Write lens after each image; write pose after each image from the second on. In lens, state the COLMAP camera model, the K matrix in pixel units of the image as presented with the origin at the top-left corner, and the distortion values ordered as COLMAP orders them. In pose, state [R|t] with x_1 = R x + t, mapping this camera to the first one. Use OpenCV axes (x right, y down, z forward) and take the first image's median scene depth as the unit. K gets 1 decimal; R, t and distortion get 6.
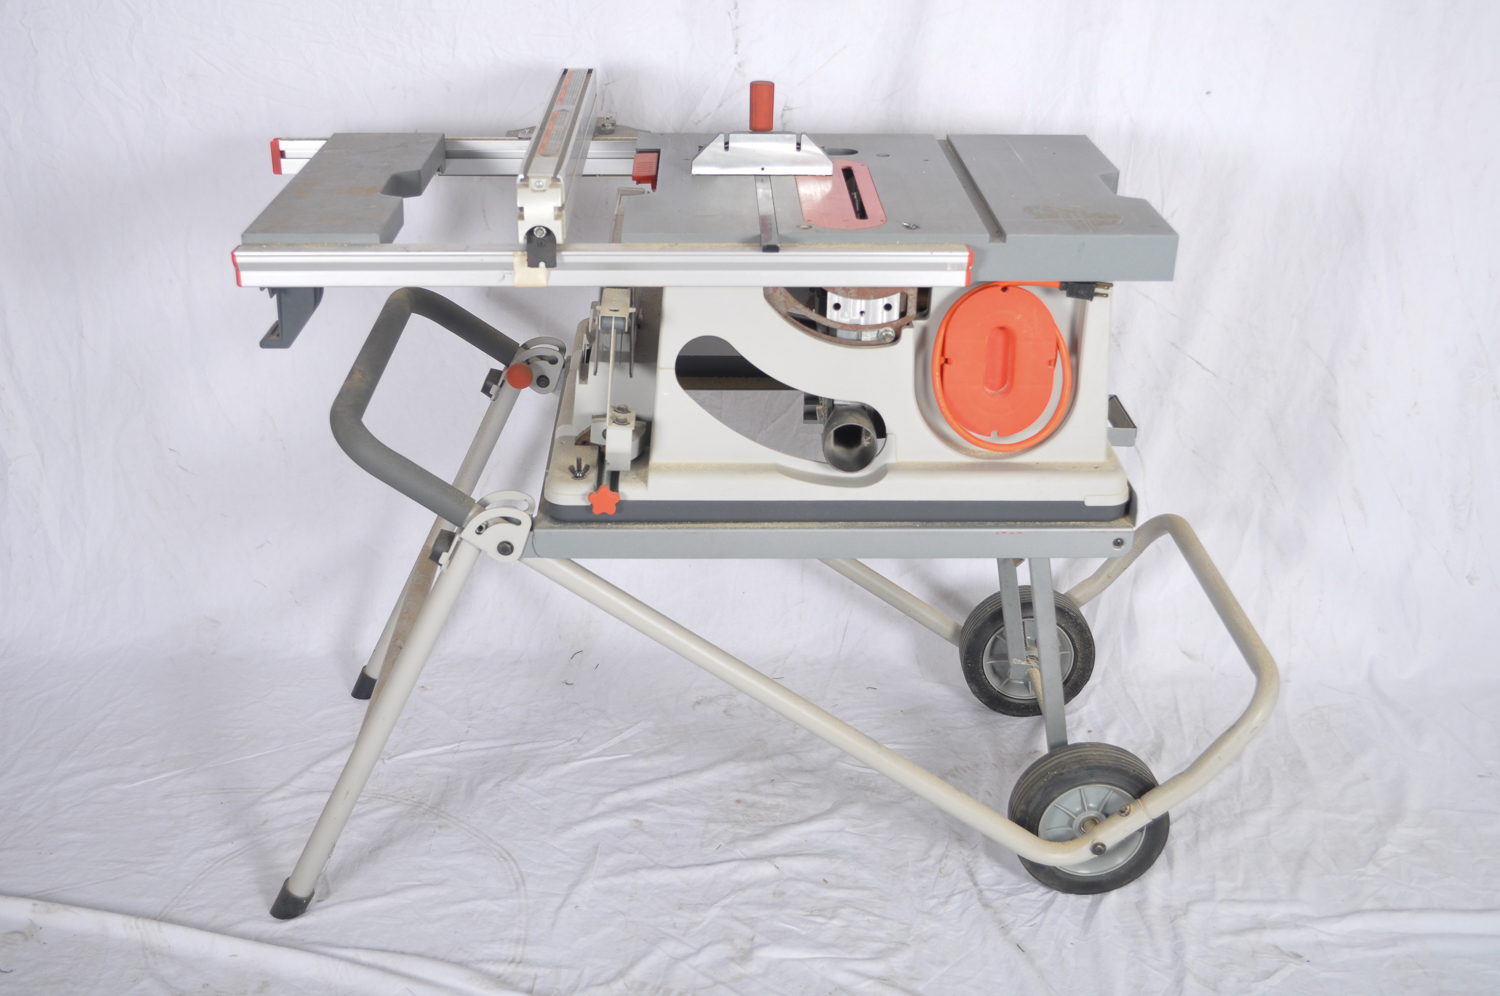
lens RADIAL K [[1812.1, 0, 754.0], [0, 1812.1, 490.5], [0, 0, 1]] dist [-0.018162, 0.000000]
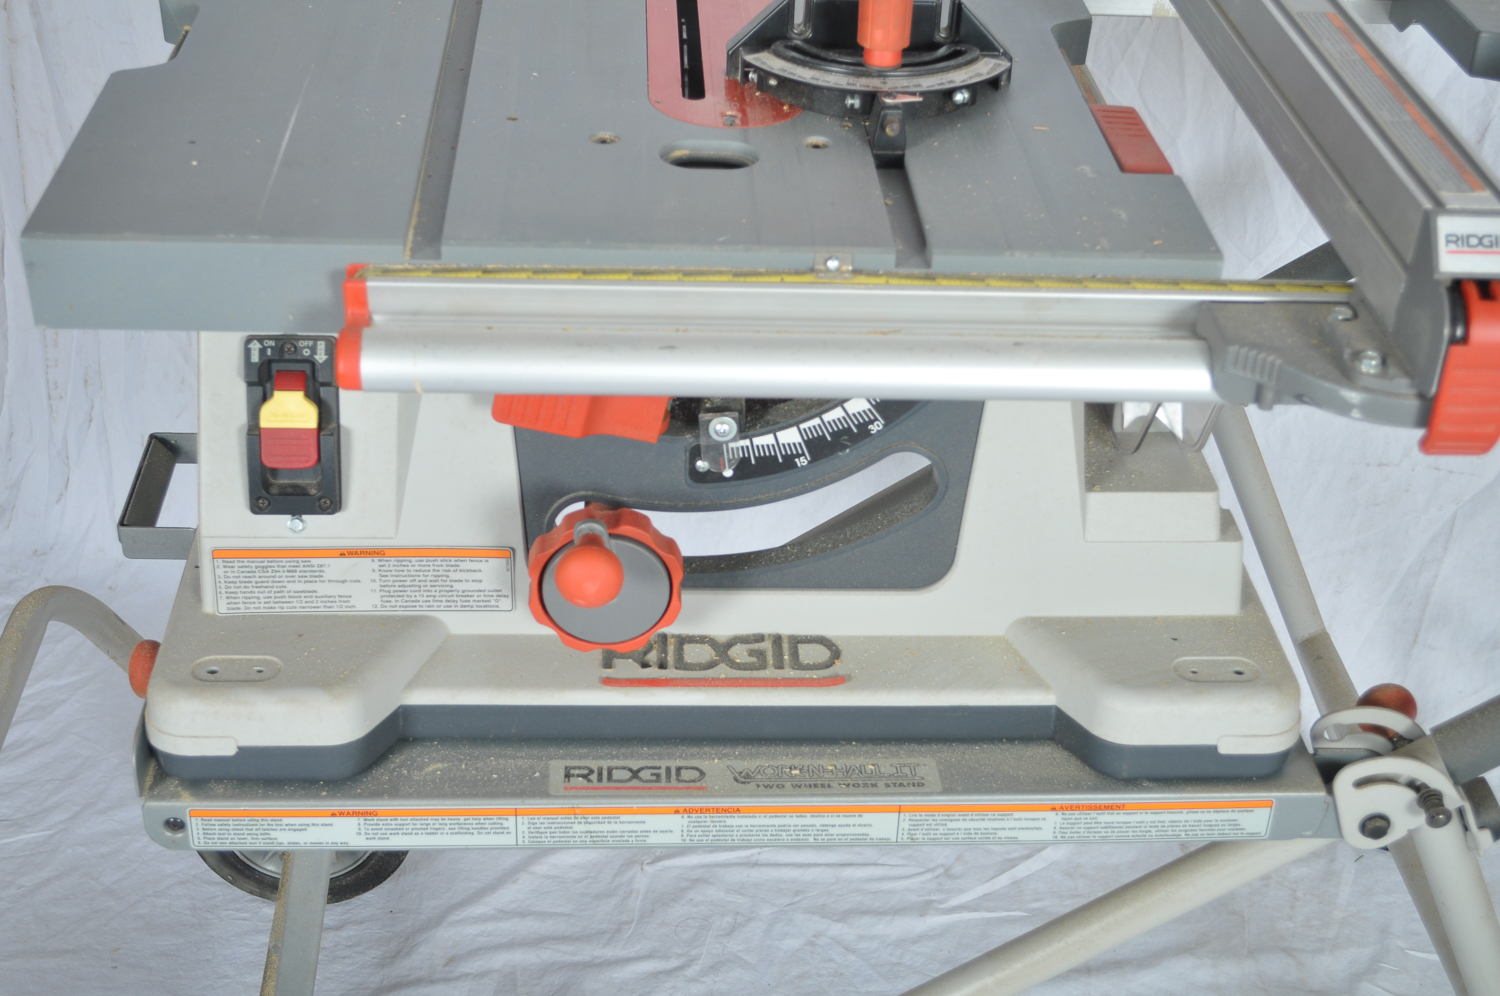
lens RADIAL K [[2136.4, 0, 744.5], [0, 2136.4, 492.3], [0, 0, 1]] dist [-0.022380, 0.000000]
pose [[0.975063, 0.128593, -0.180878, -0.054655], [-0.100438, 0.982472, 0.157039, -0.115763], [0.197901, -0.134956, 0.970887, 0.321180]]
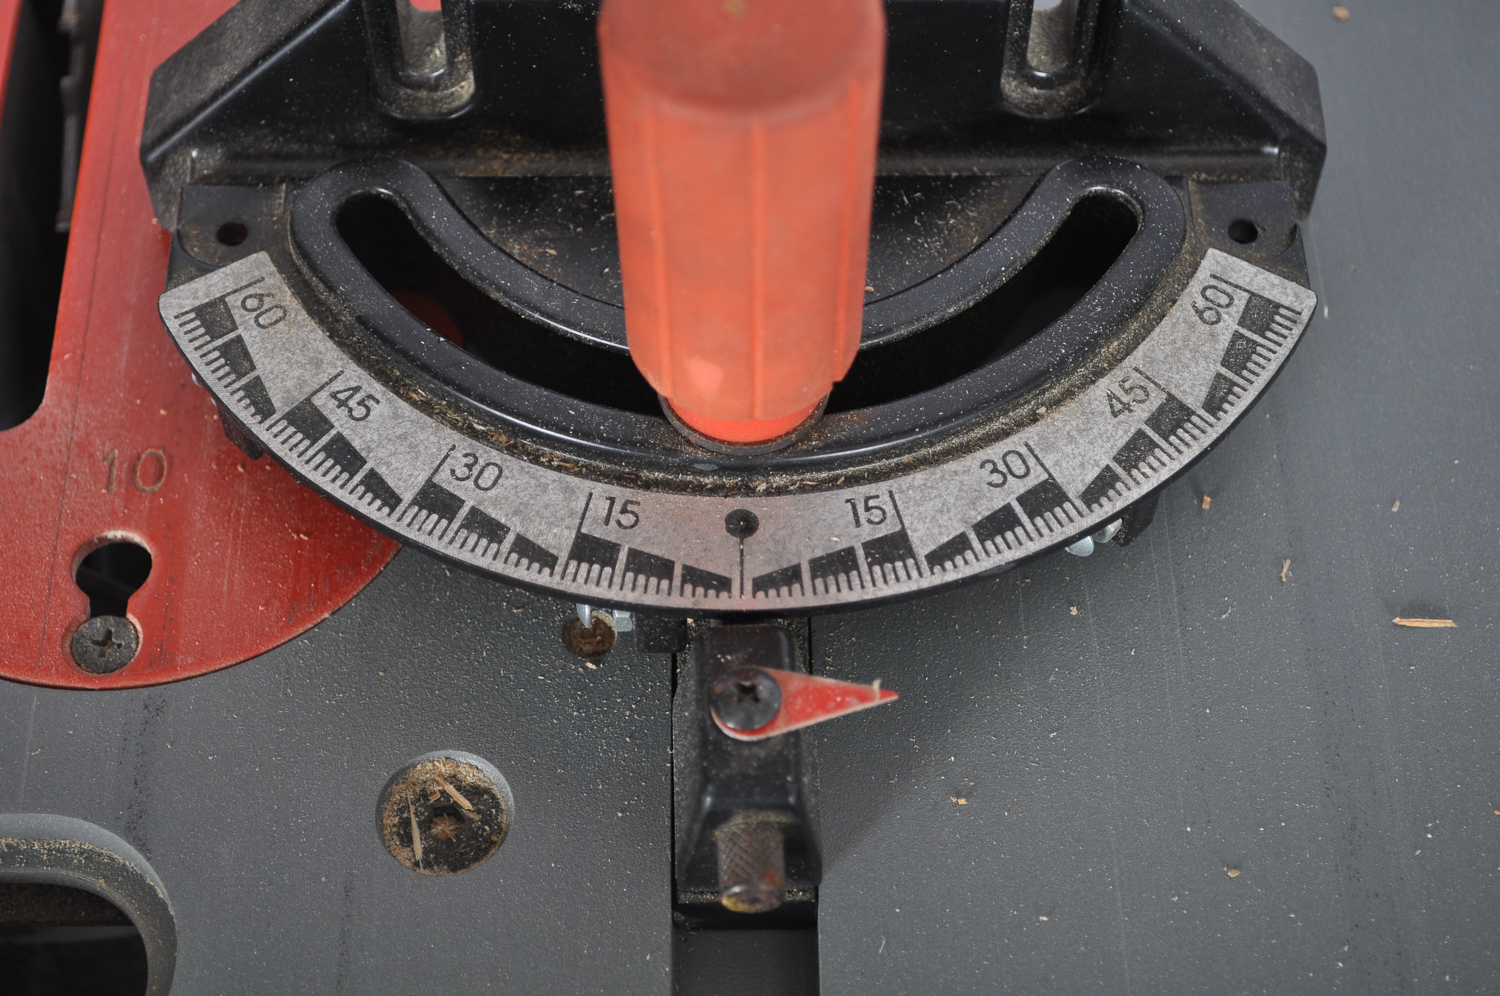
lens RADIAL K [[2719.0, 0, 746.7], [0, 2719.0, 499.4], [0, 0, 1]] dist [-0.024176, 0.000000]
pose [[0.966150, 0.204510, -0.157258, -0.104872], [-0.083597, 0.824862, 0.559119, -0.219965], [0.244061, -0.527047, 0.814037, 0.724741]]
